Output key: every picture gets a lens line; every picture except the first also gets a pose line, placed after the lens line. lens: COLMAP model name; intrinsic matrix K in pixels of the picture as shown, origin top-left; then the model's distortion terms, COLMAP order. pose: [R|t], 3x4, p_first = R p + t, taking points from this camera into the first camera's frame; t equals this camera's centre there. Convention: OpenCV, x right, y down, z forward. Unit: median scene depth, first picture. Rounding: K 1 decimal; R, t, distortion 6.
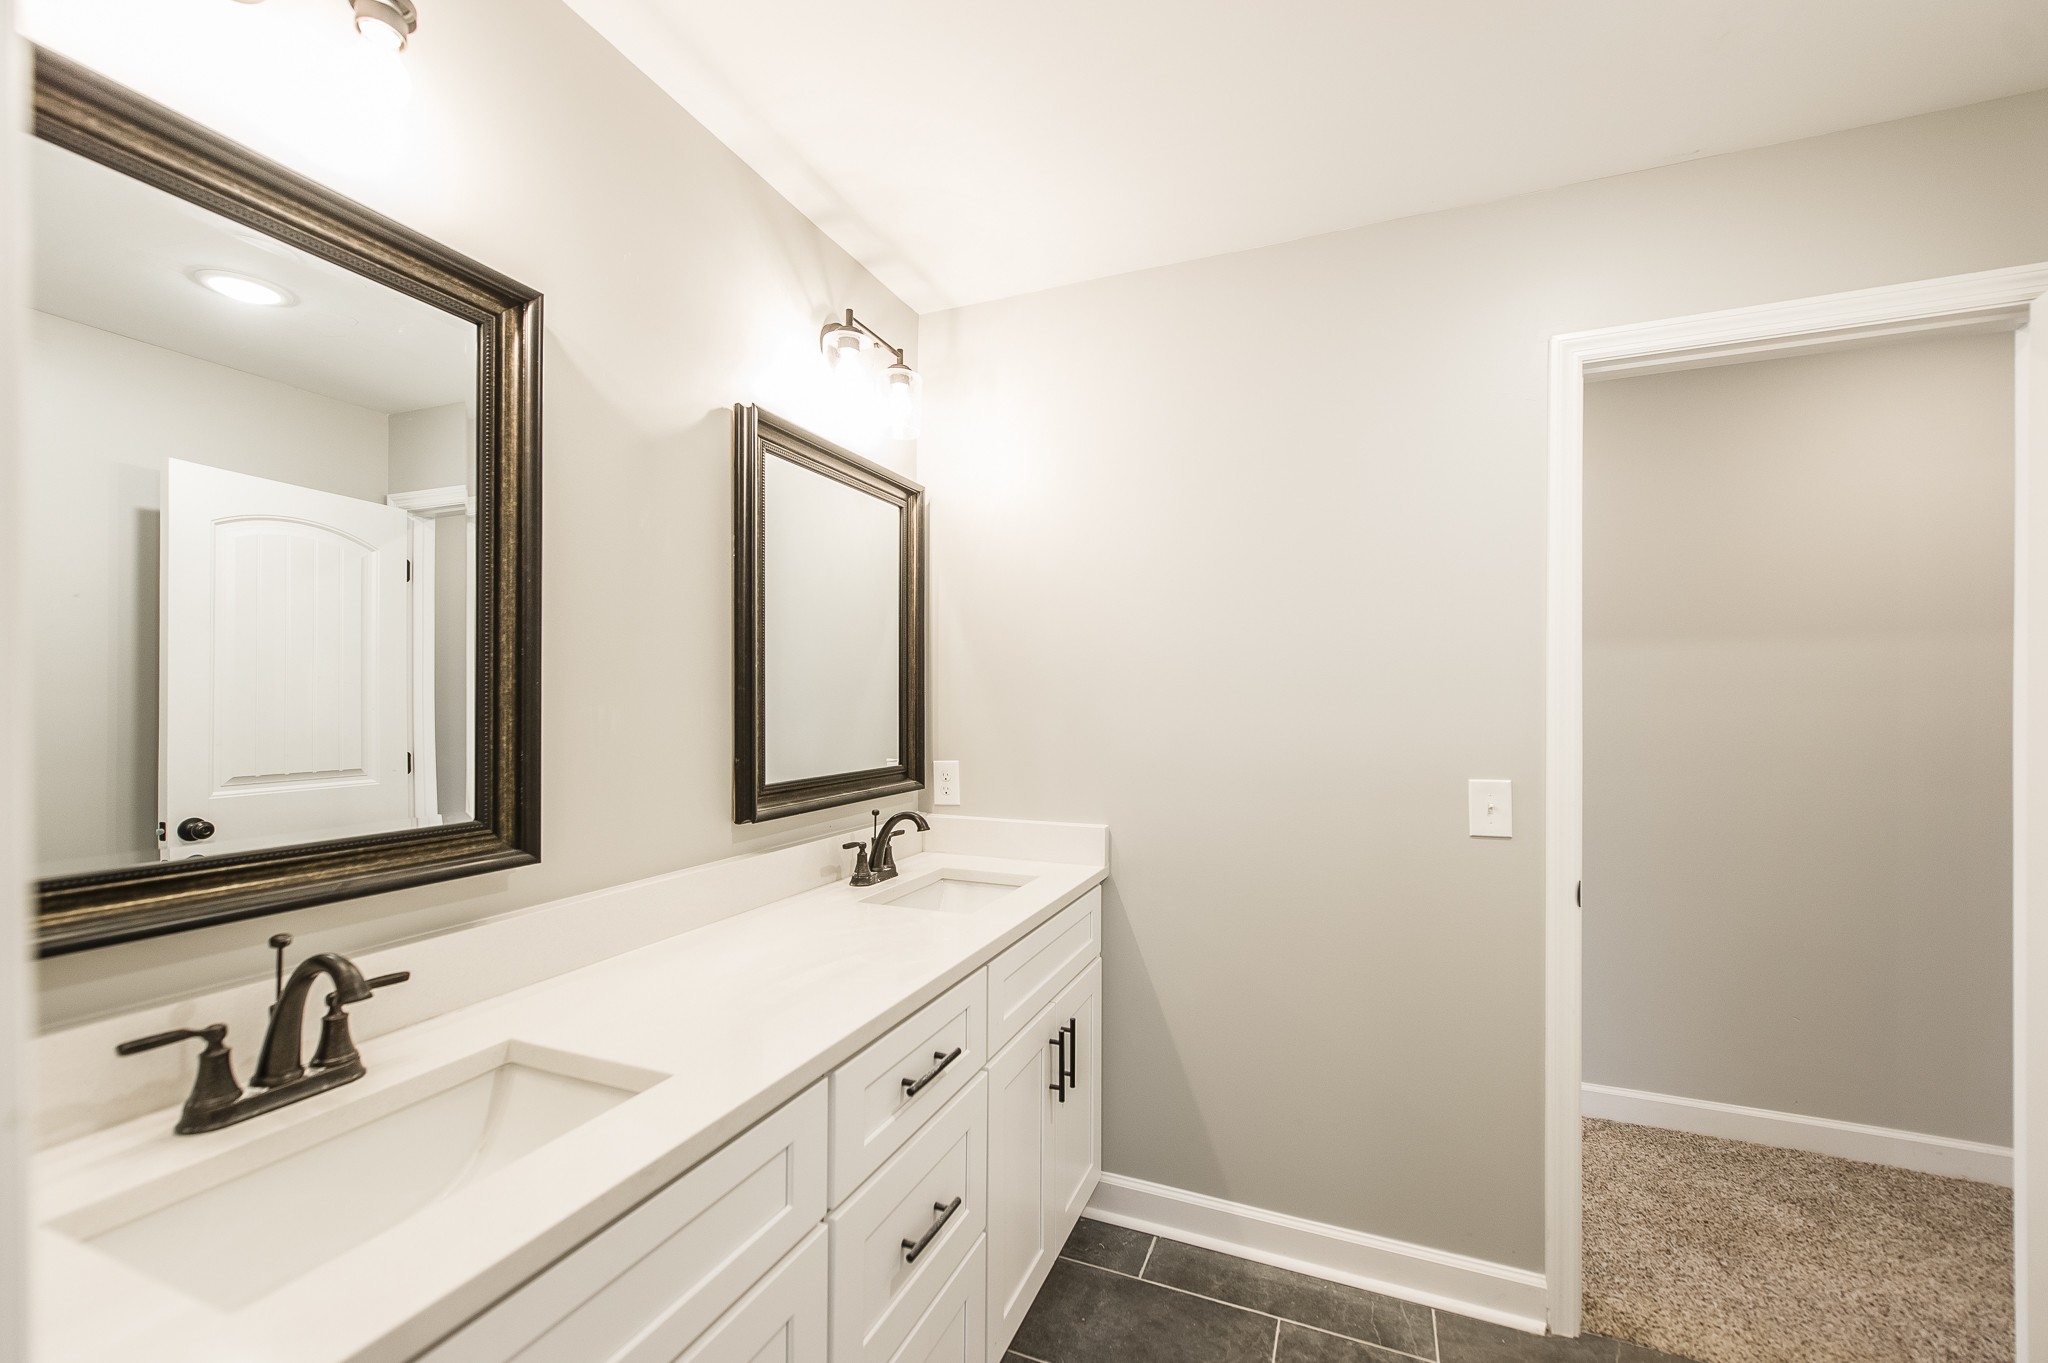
lens RADIAL K [[816.6, 0, 1030.0], [0, 816.6, 705.3], [0, 0, 1]] dist [0.011926, -0.002283]
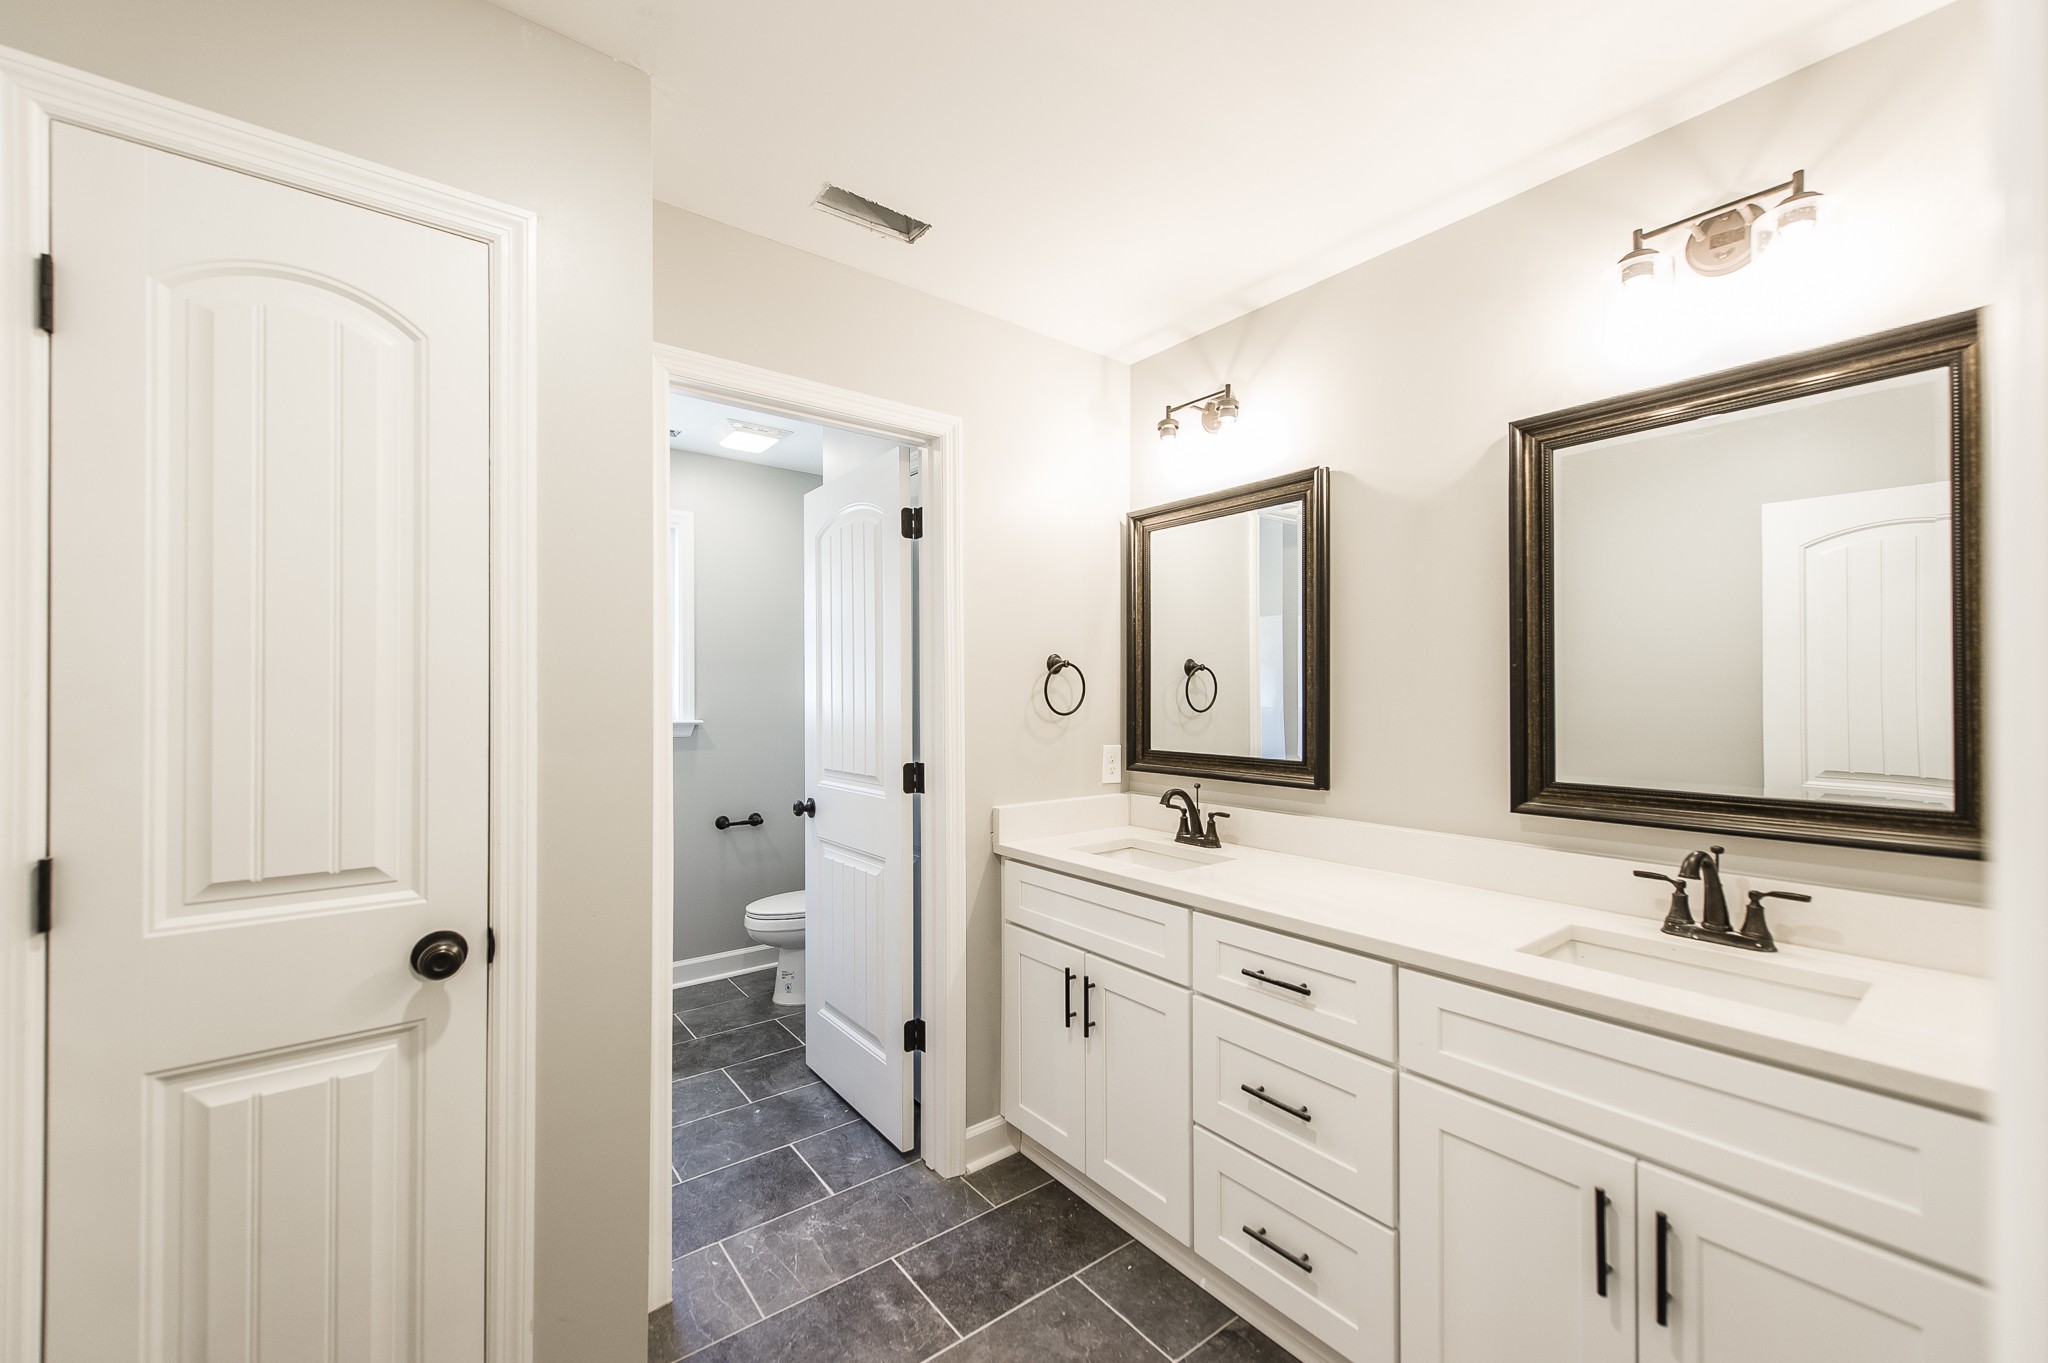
lens RADIAL K [[816.6, 0, 1007.0], [0, 816.6, 692.9], [0, 0, 1]] dist [0.011926, -0.002283]
pose [[-0.508870, -0.007456, -0.860811, 0.877161], [-0.007265, 0.999964, -0.004366, -0.002517], [0.860812, 0.004032, -0.508906, 0.926184]]
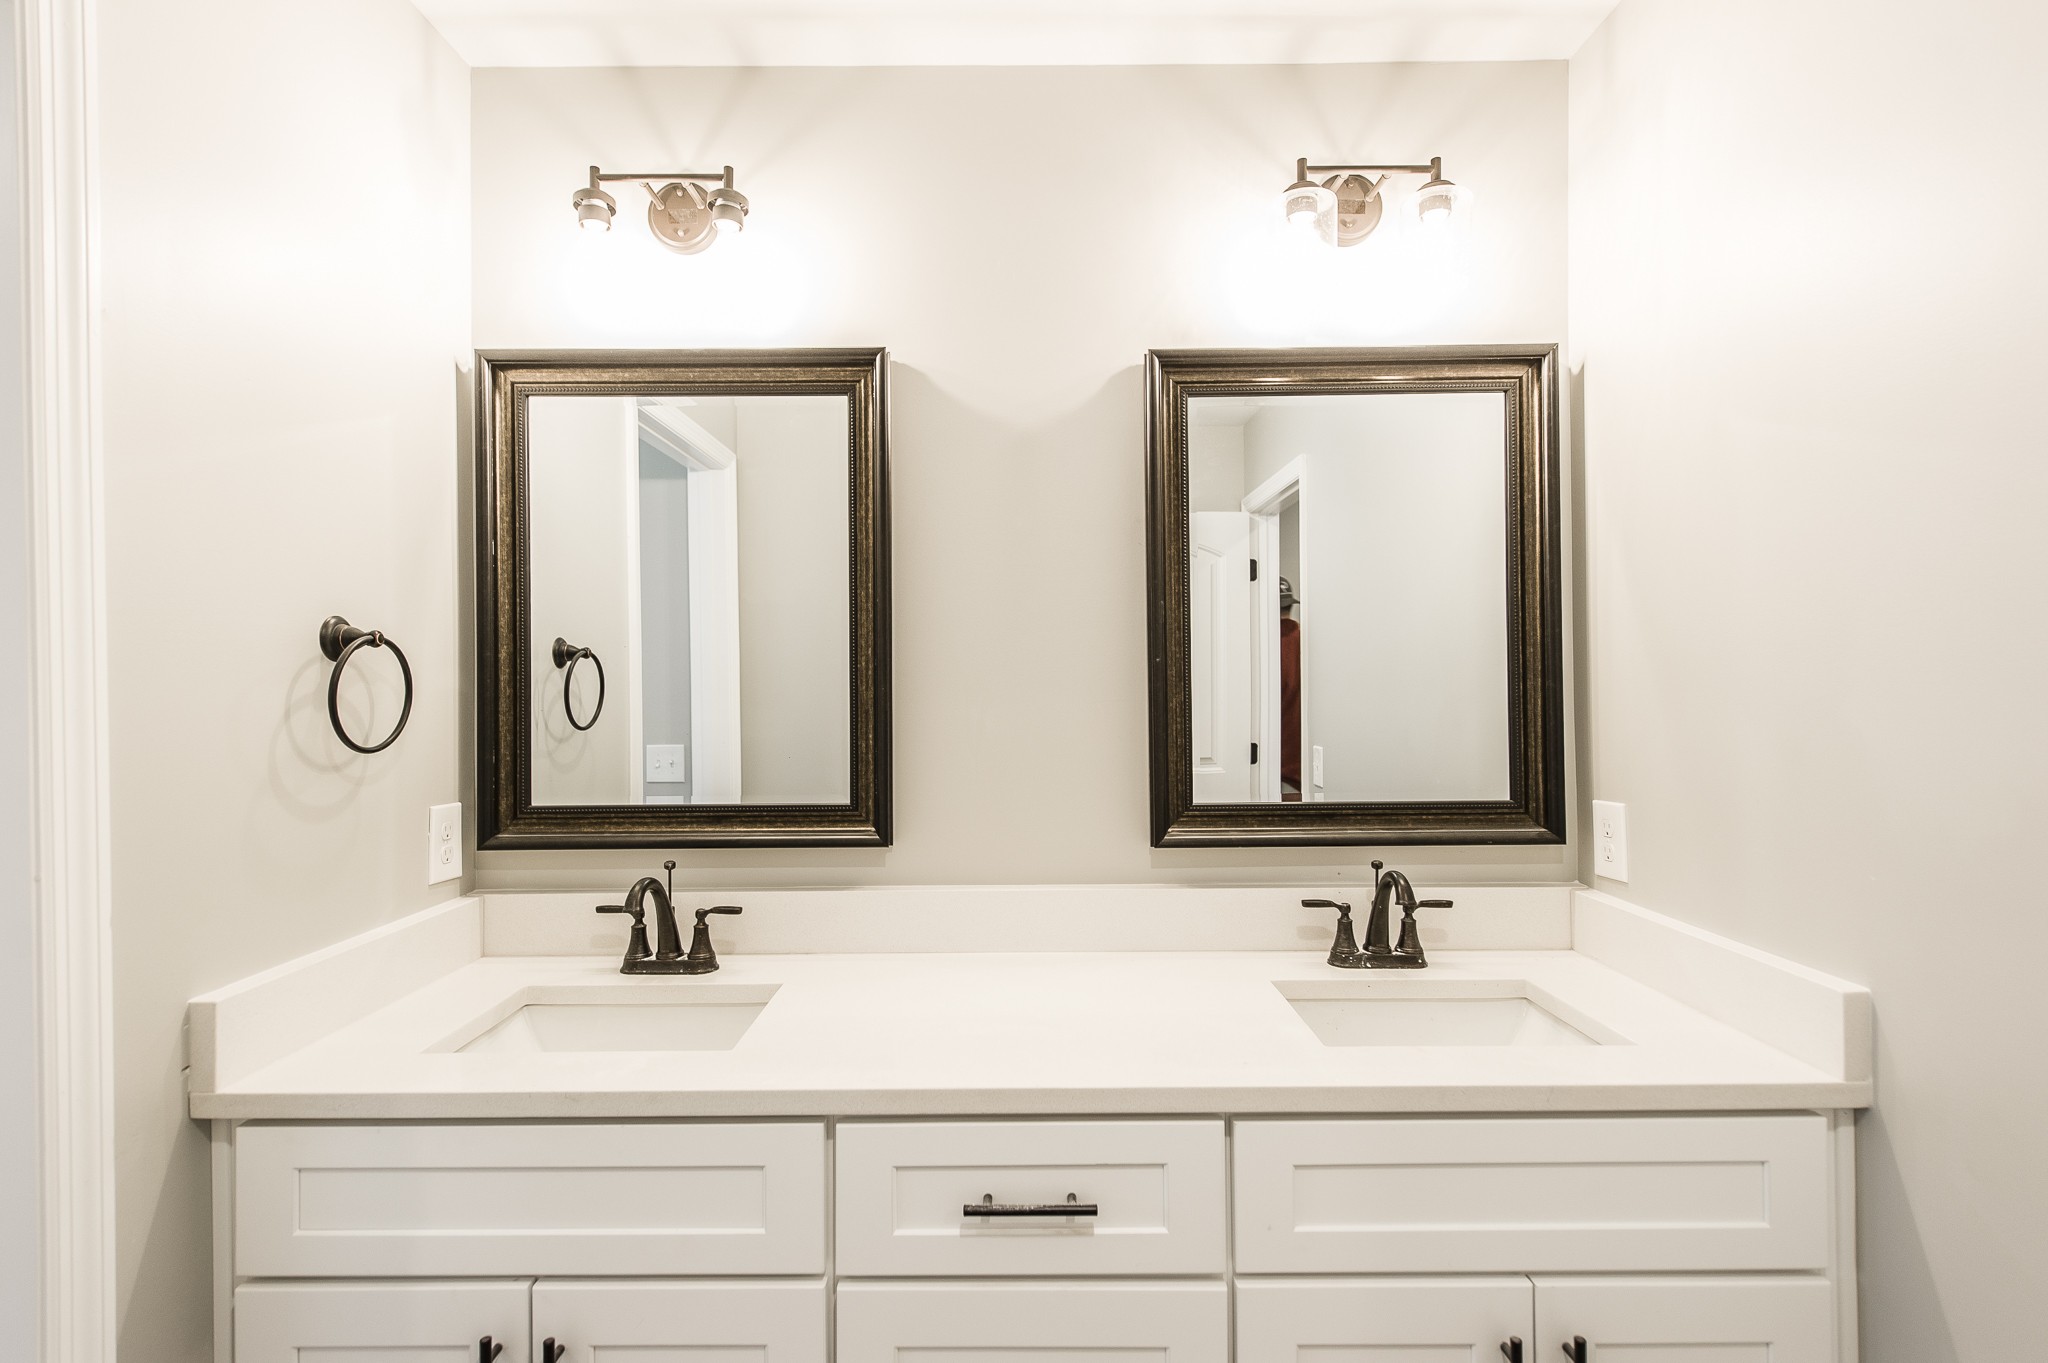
lens RADIAL K [[960.9, 0, 1022.2], [0, 960.9, 680.4], [0, 0, 1]] dist [0.013649, -0.006215]
pose [[0.372764, -0.012569, -0.927841, 0.499729], [0.006017, 0.999920, -0.011128, -0.016030], [0.927907, -0.001435, 0.372810, 0.479027]]
